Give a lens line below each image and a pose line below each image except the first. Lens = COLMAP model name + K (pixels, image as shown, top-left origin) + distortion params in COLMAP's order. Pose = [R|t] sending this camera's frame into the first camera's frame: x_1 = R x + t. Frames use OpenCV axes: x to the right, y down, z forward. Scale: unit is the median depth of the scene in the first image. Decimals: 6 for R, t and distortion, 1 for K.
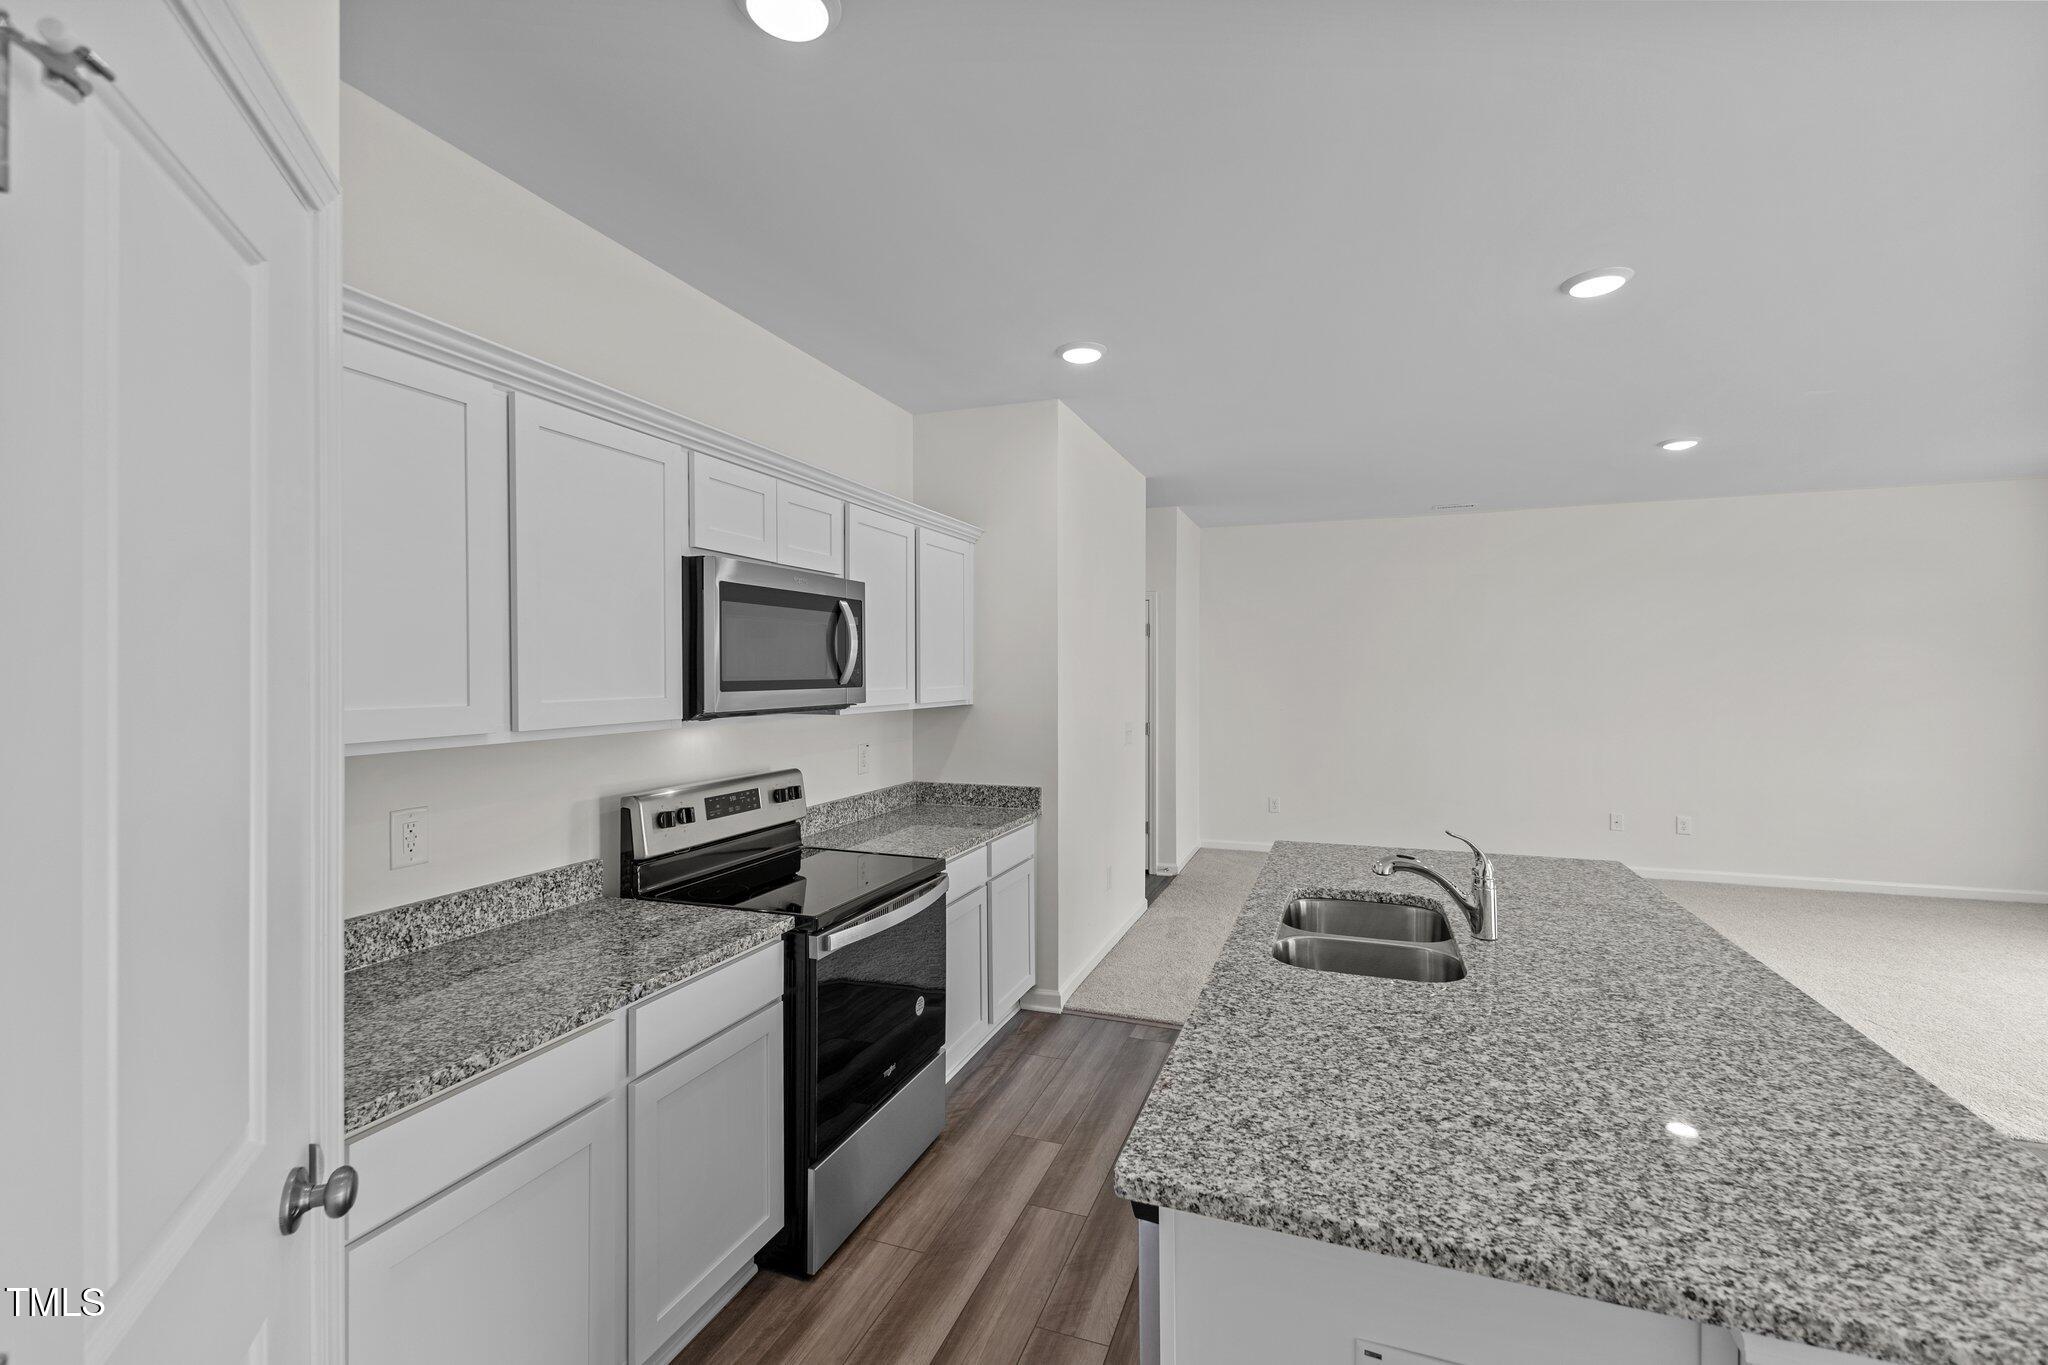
lens RADIAL K [[893.5, 0, 1028.9], [0, 893.5, 674.8], [0, 0, 1]] dist [0.018616, 0.000084]
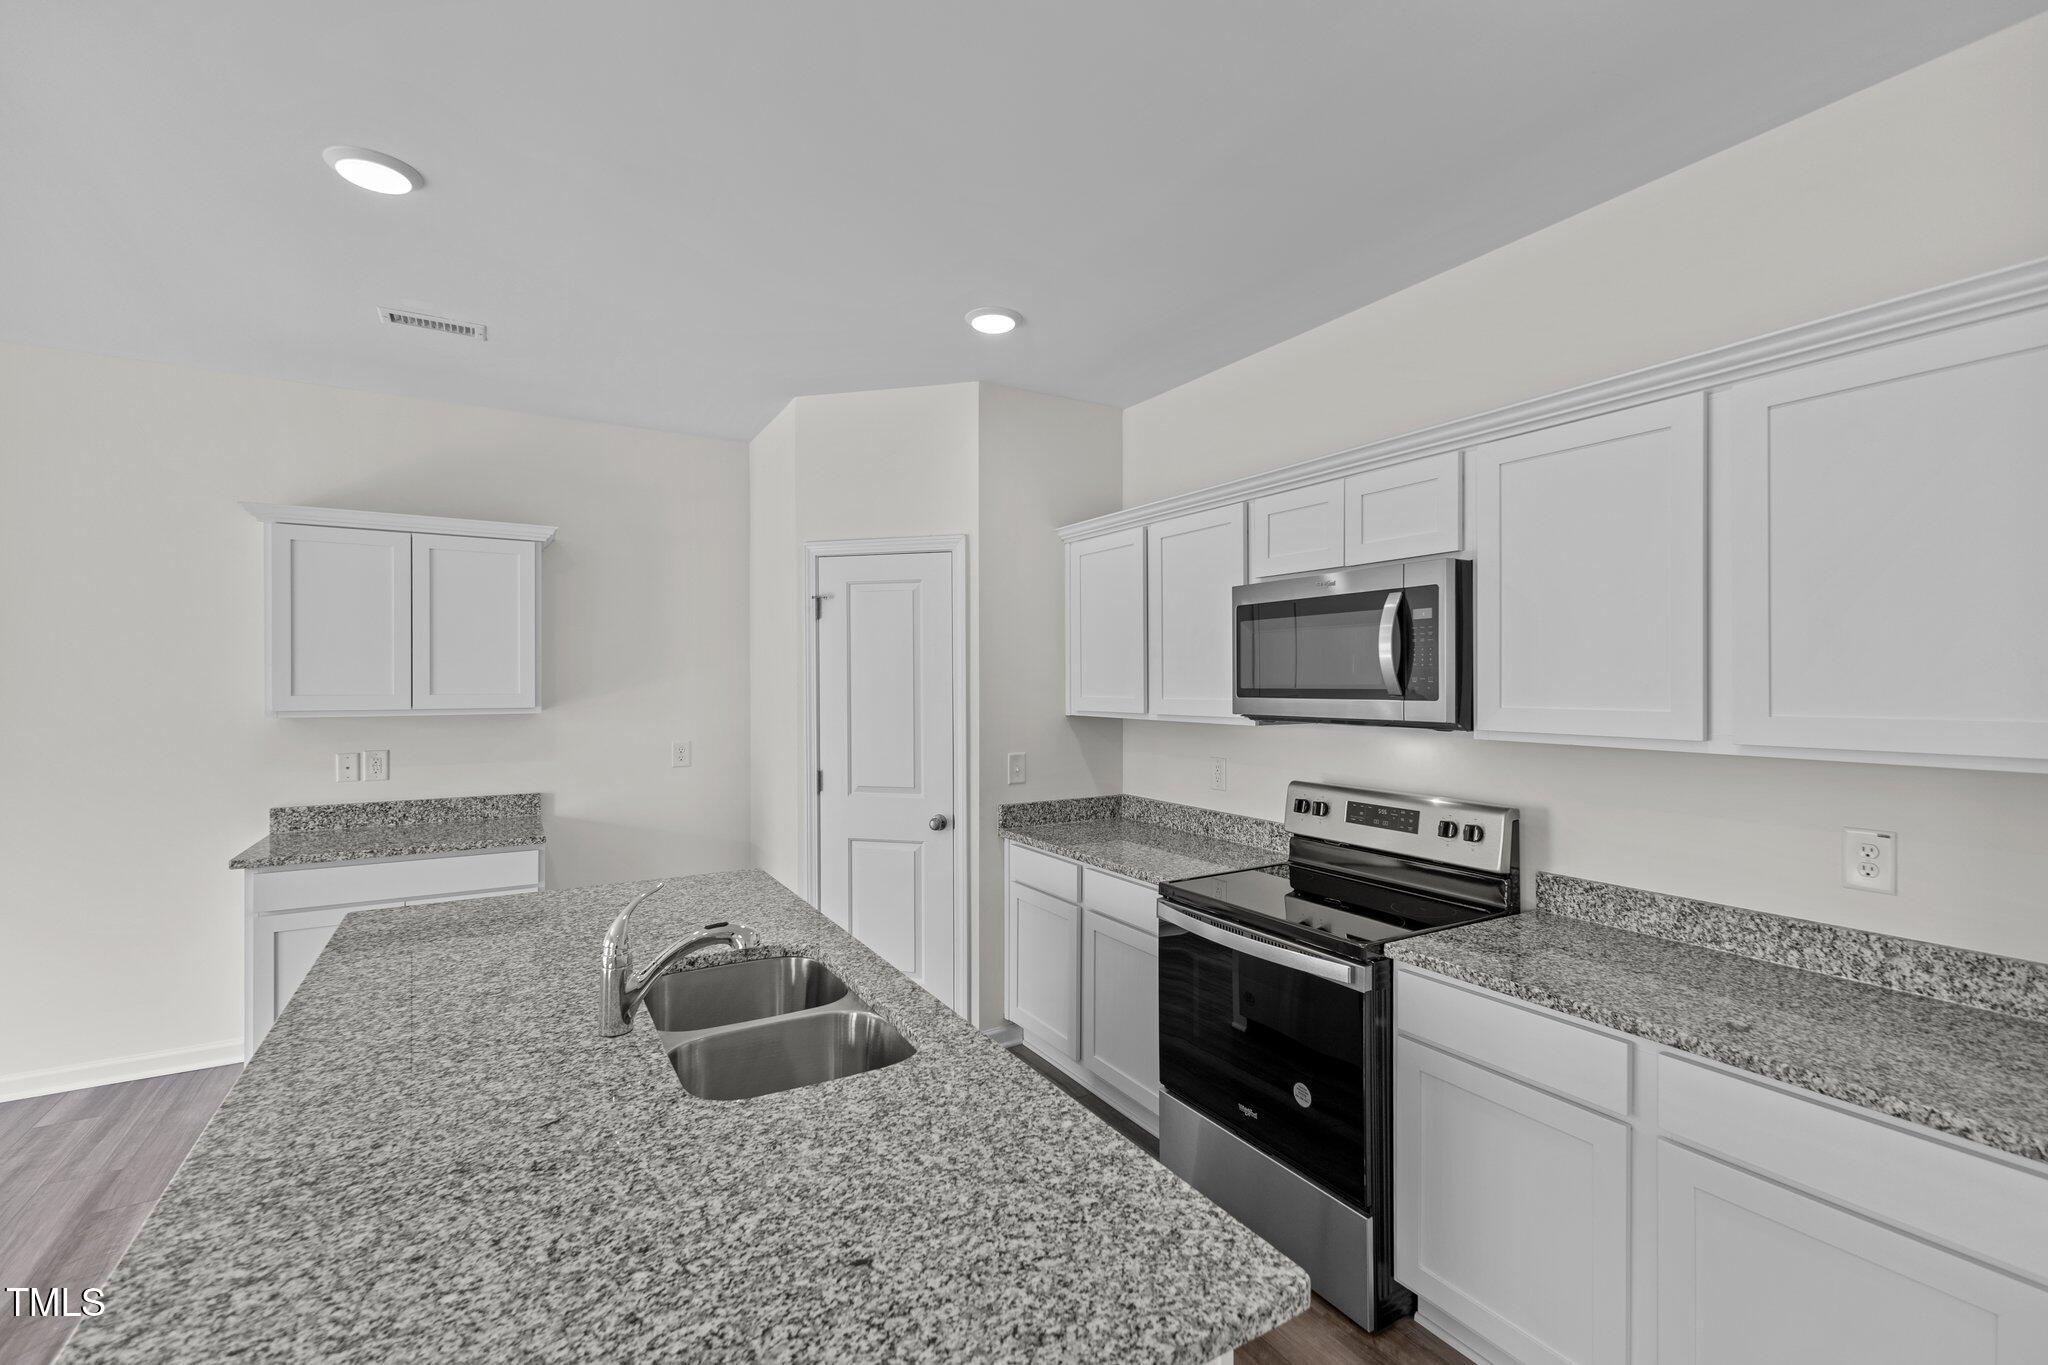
lens RADIAL K [[893.5, 0, 1024.1], [0, 893.5, 683.1], [0, 0, 1]] dist [0.018616, 0.000084]
pose [[-0.638415, 0.003800, -0.769683, 0.845689], [0.000461, 0.999990, 0.004554, -0.005751], [0.769692, 0.002552, -0.638410, 1.700708]]
